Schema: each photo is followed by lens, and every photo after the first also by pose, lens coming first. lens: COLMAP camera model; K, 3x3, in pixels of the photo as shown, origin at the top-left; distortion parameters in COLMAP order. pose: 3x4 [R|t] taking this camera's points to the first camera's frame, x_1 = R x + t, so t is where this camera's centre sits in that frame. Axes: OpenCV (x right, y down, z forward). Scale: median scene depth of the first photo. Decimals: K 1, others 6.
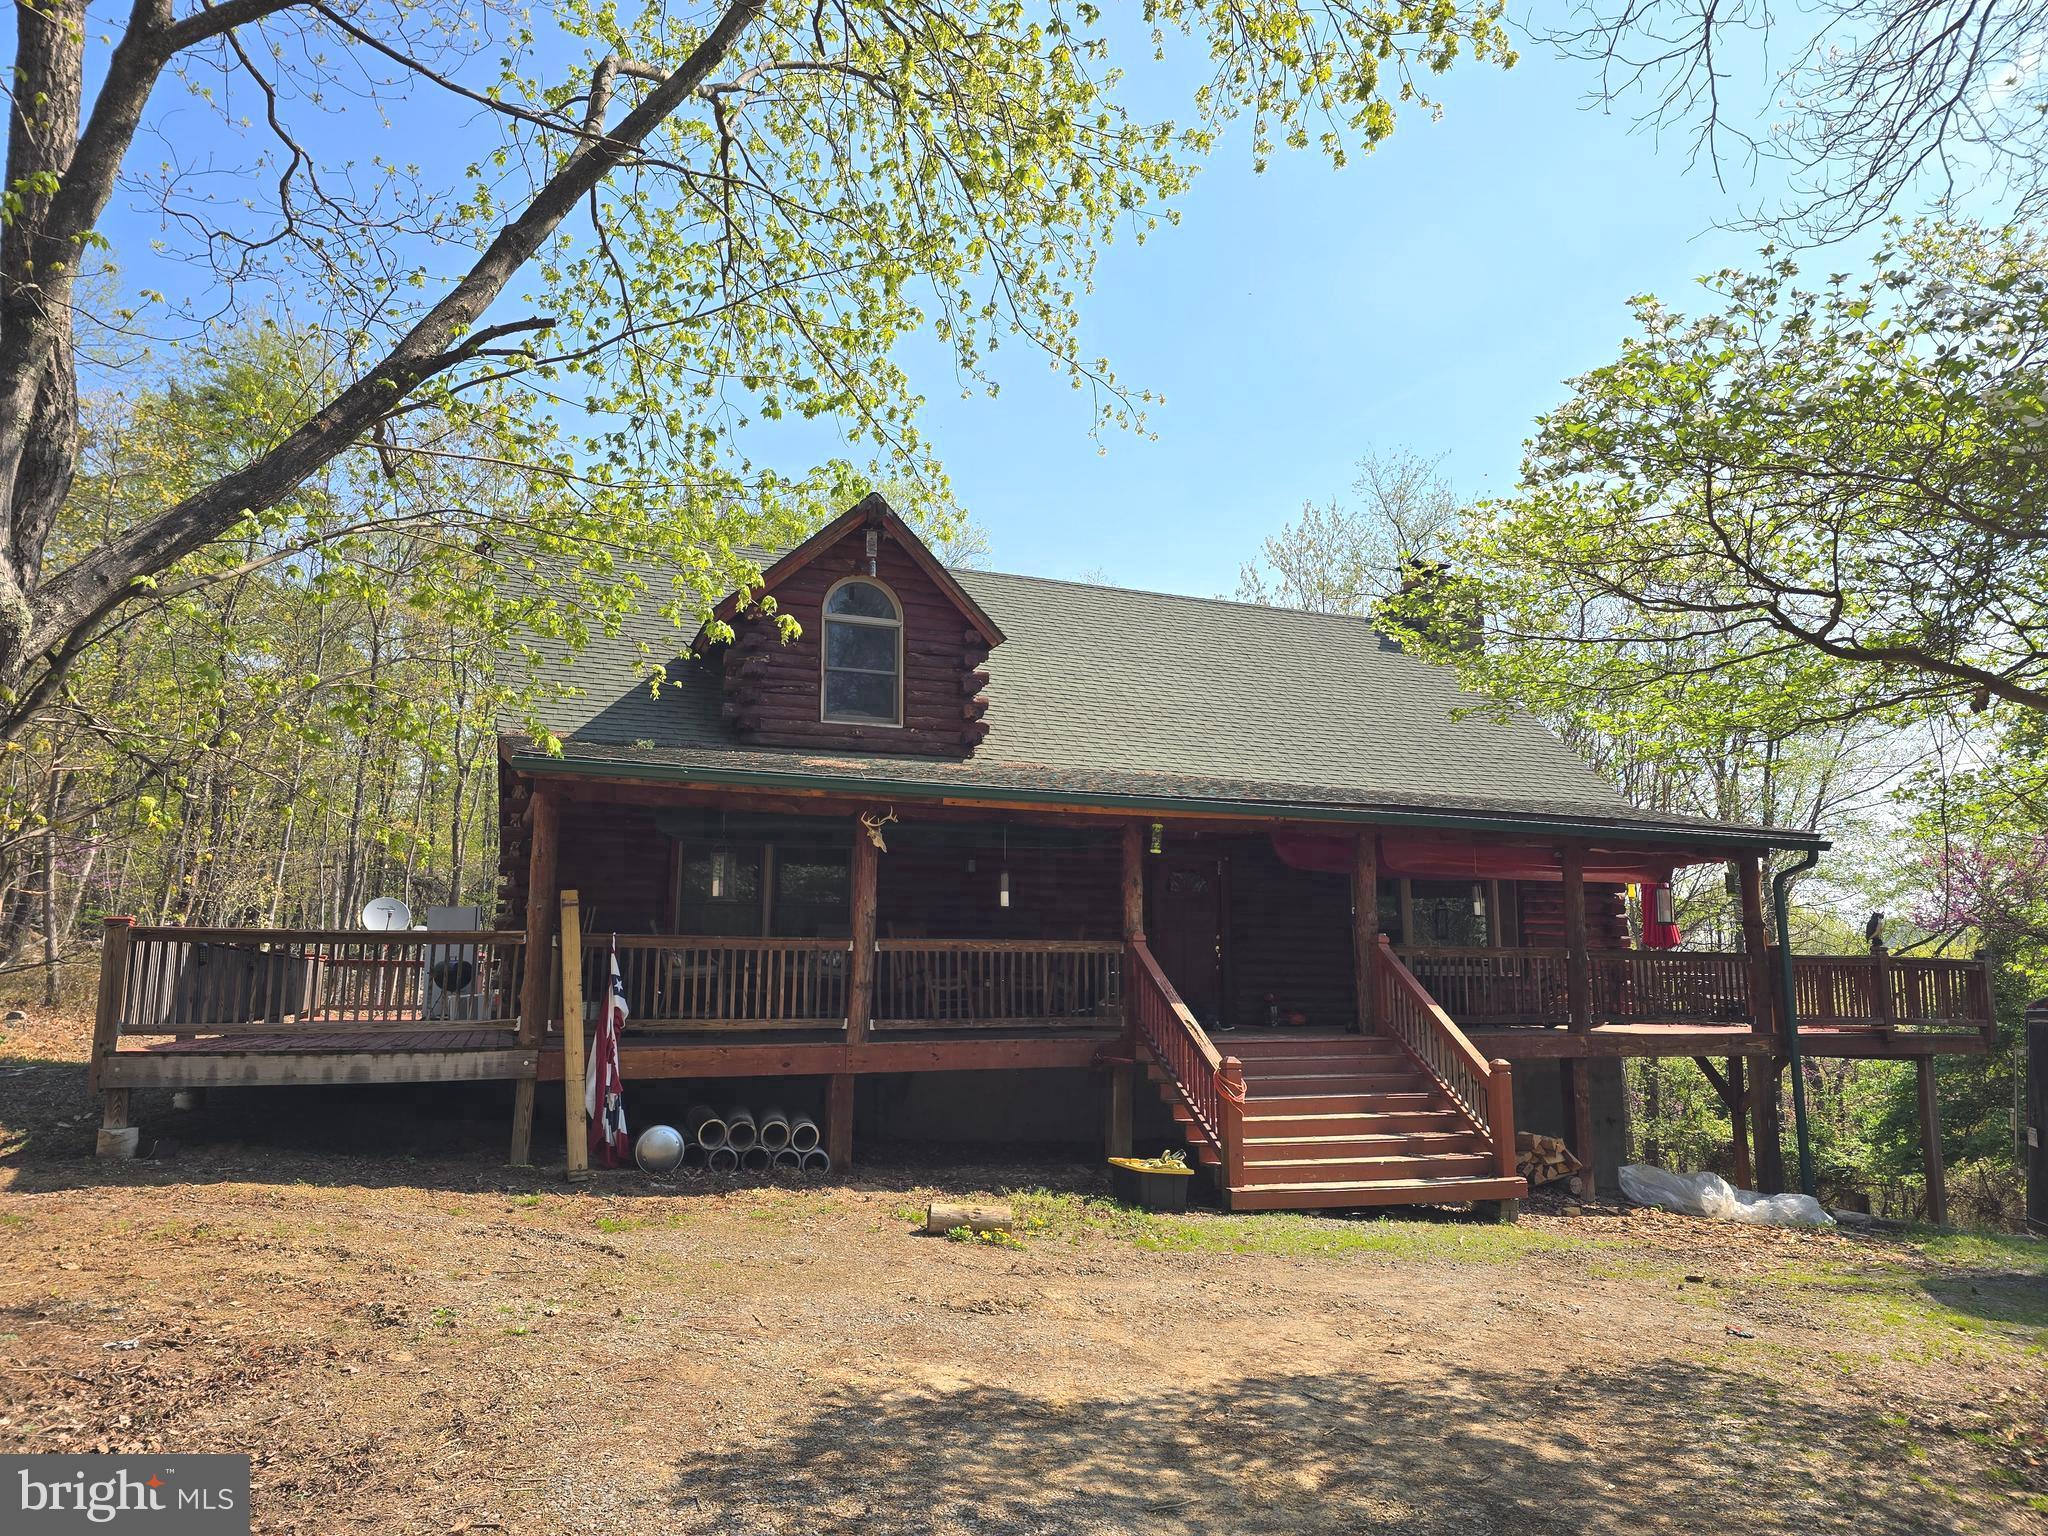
lens RADIAL K [[1369.7, 0, 1030.8], [0, 1369.7, 748.9], [0, 0, 1]] dist [0.055233, -0.038923]
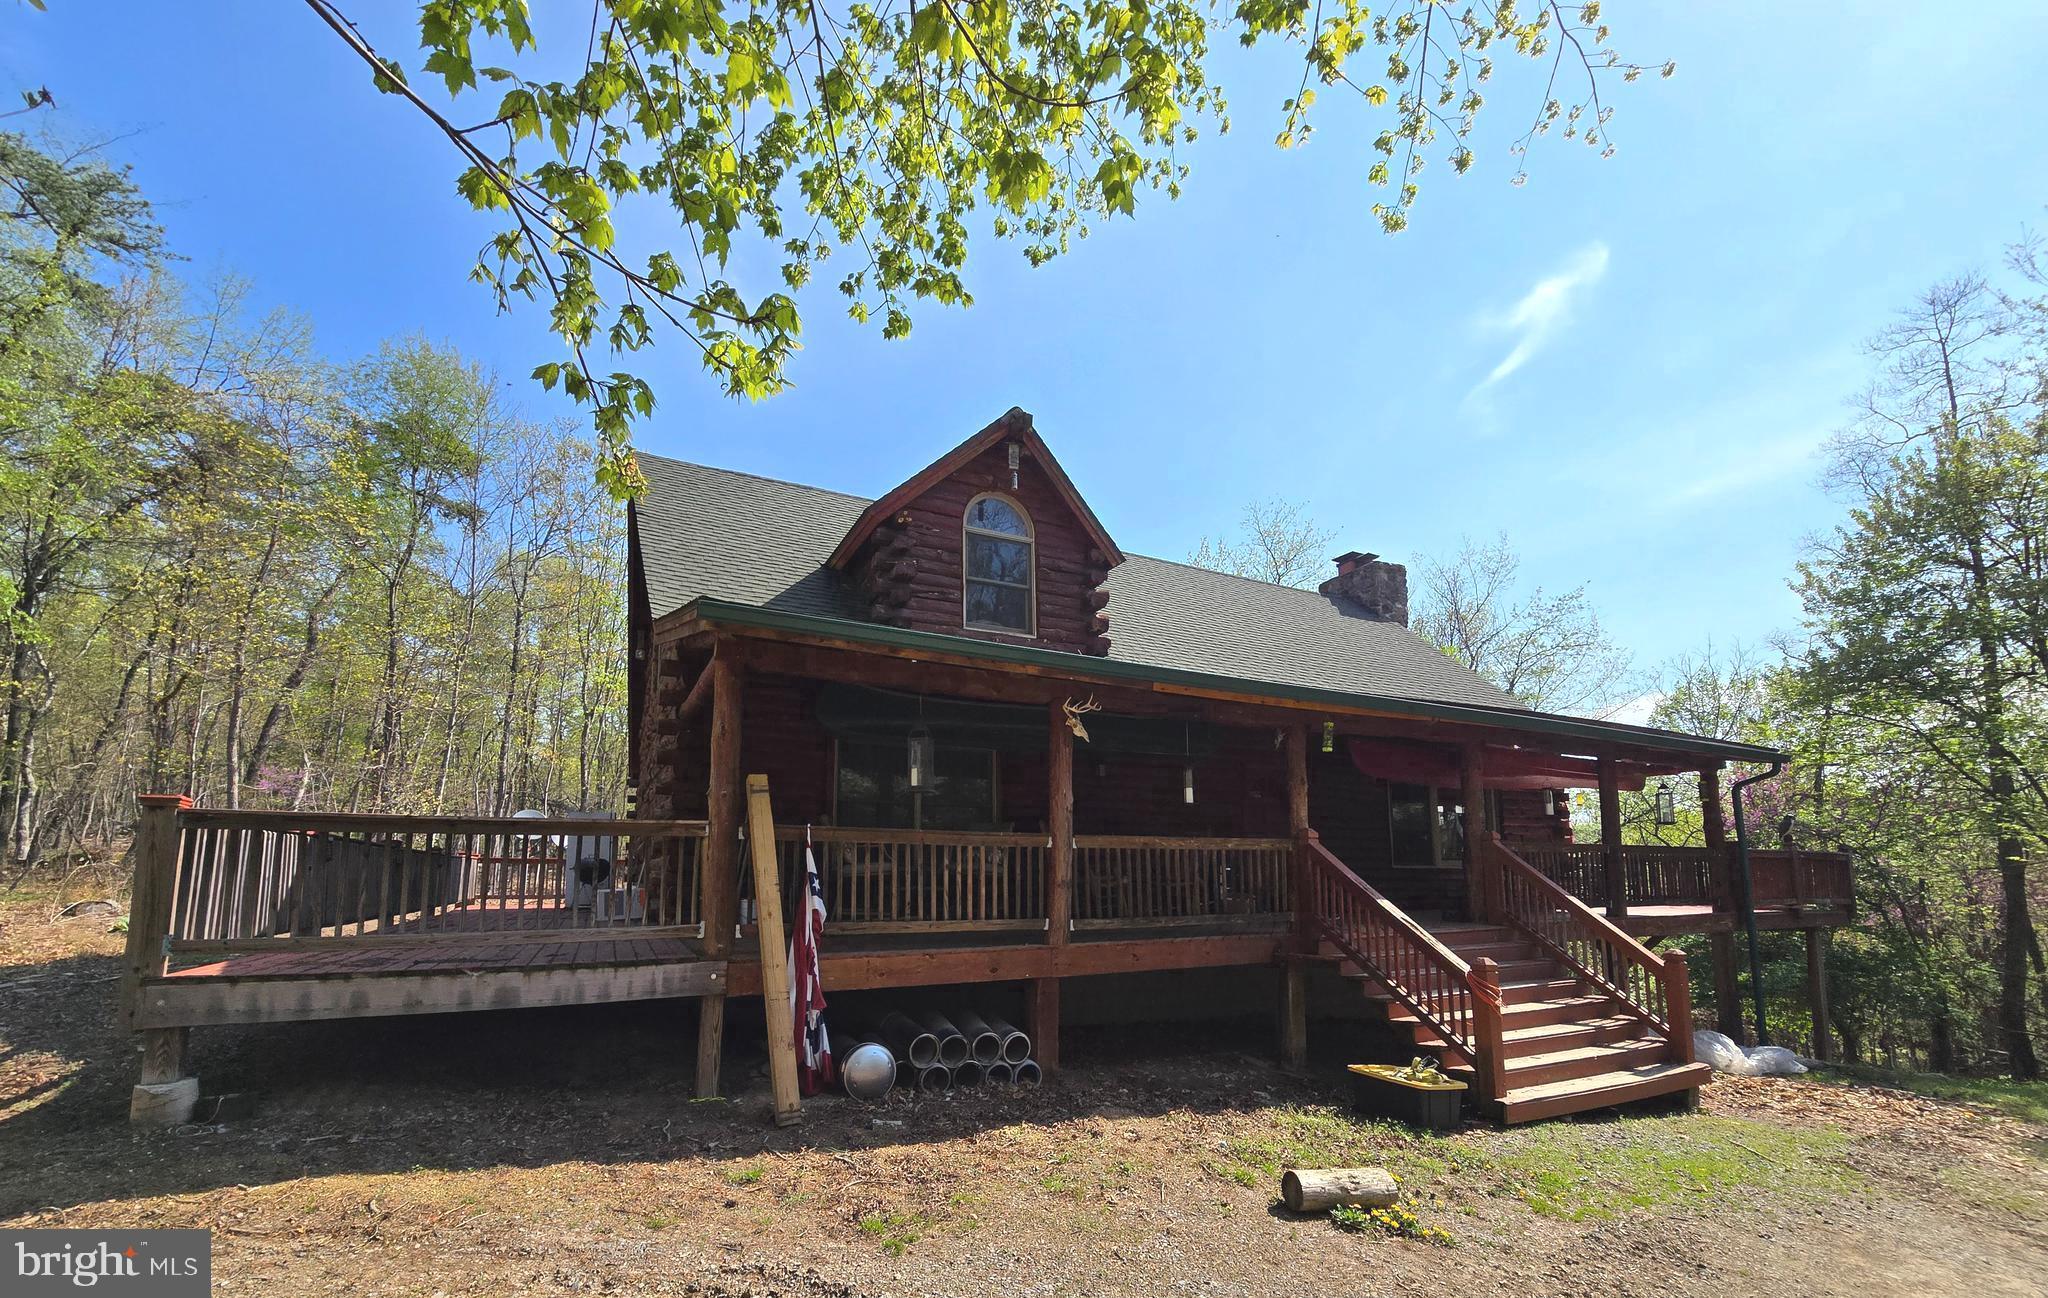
lens RADIAL K [[838.6, 0, 1016.0], [0, 838.6, 775.7], [0, 0, 1]] dist [-0.002040, -0.001692]
pose [[0.995616, 0.007220, 0.093261, -0.208586], [-0.012118, 0.998570, 0.052063, 0.069313], [-0.092751, -0.052965, 0.994280, 0.437721]]
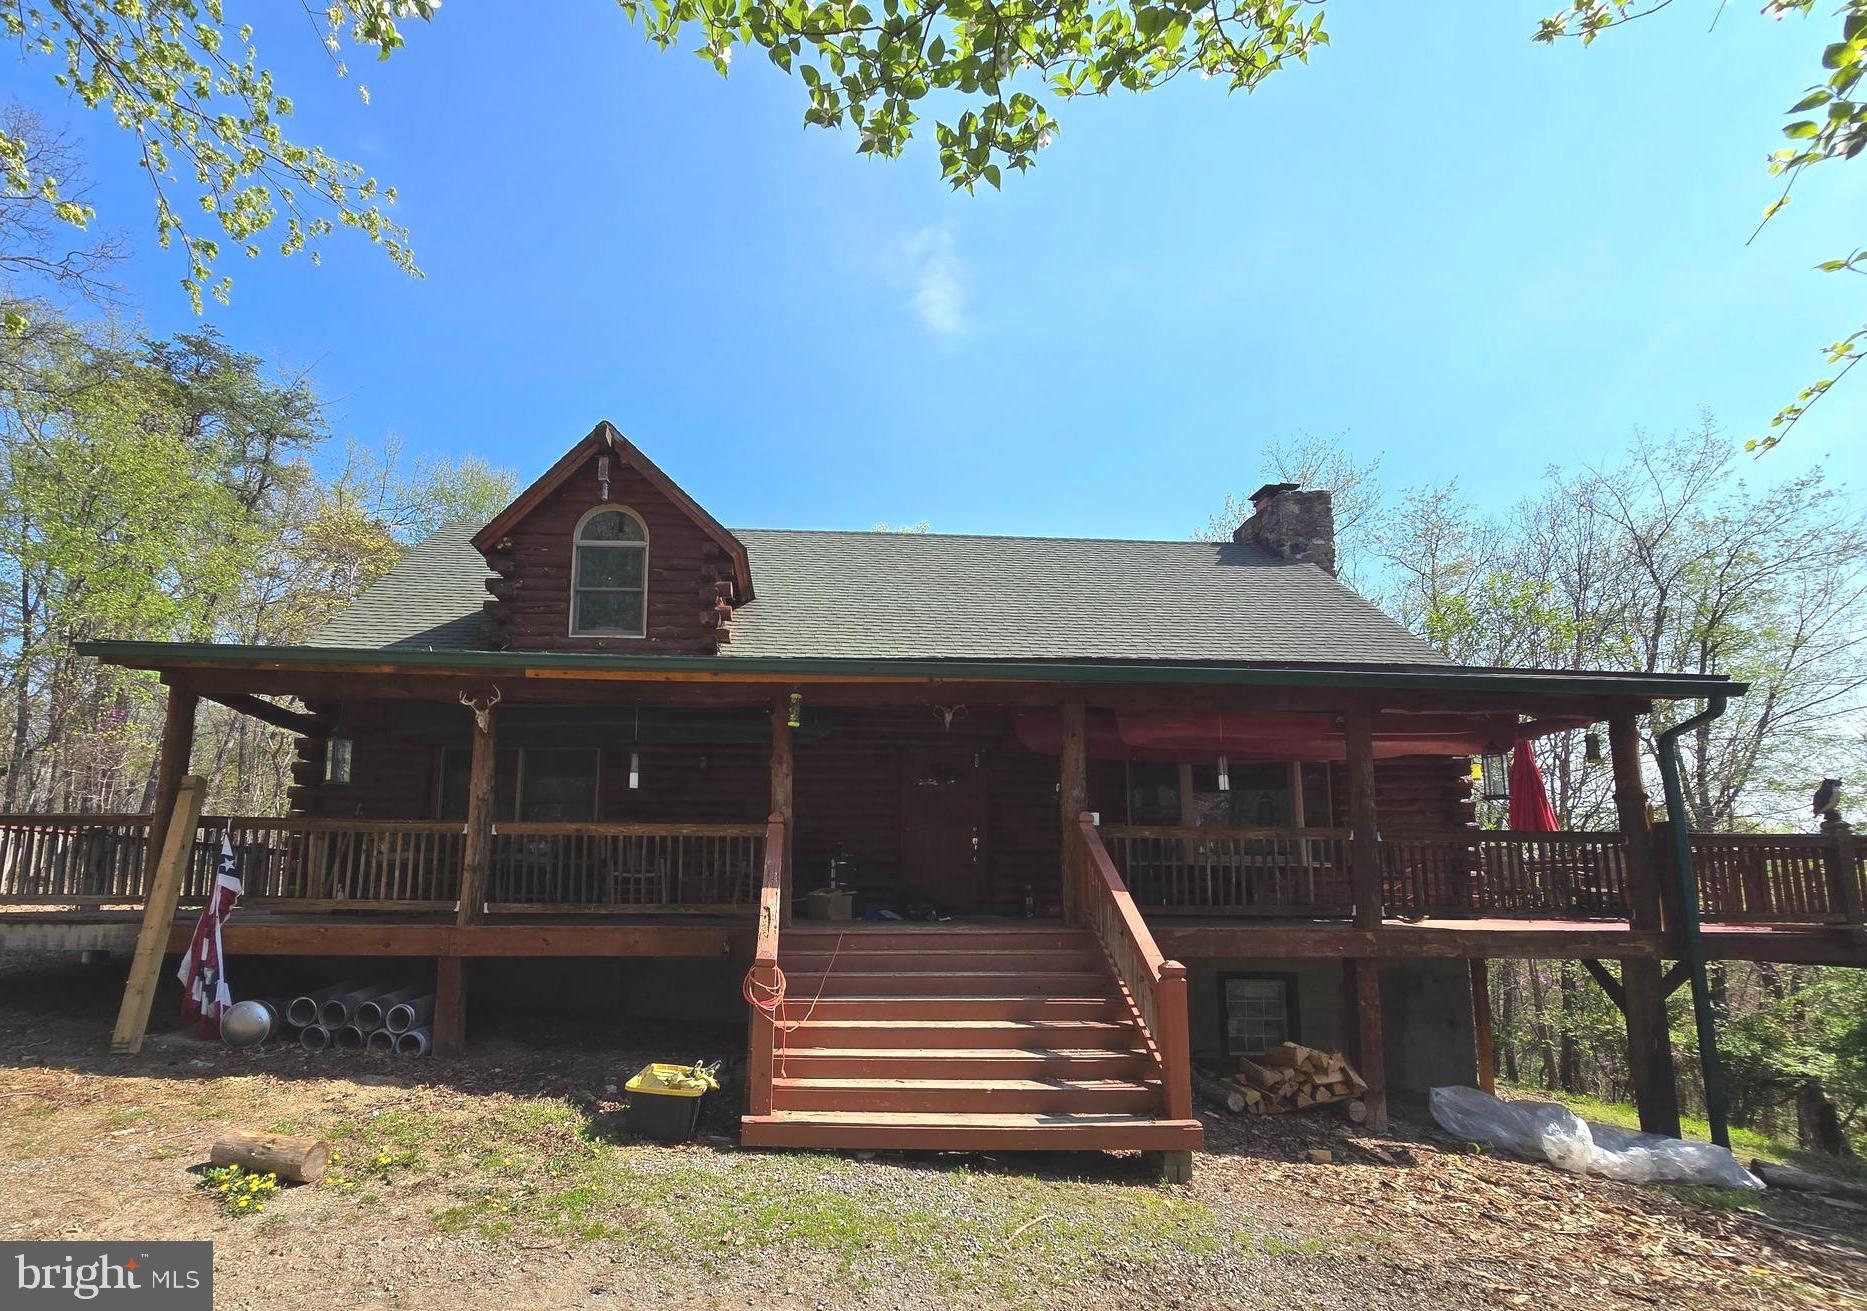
lens RADIAL K [[839.1, 0, 841.6], [0, 839.1, 773.6], [0, 0, 1]] dist [-0.005218, 0.000869]
pose [[0.944390, -0.040618, -0.326310, 0.325693], [0.050199, 0.998519, 0.020990, 0.105072], [0.324974, -0.036203, 0.945030, 0.518578]]
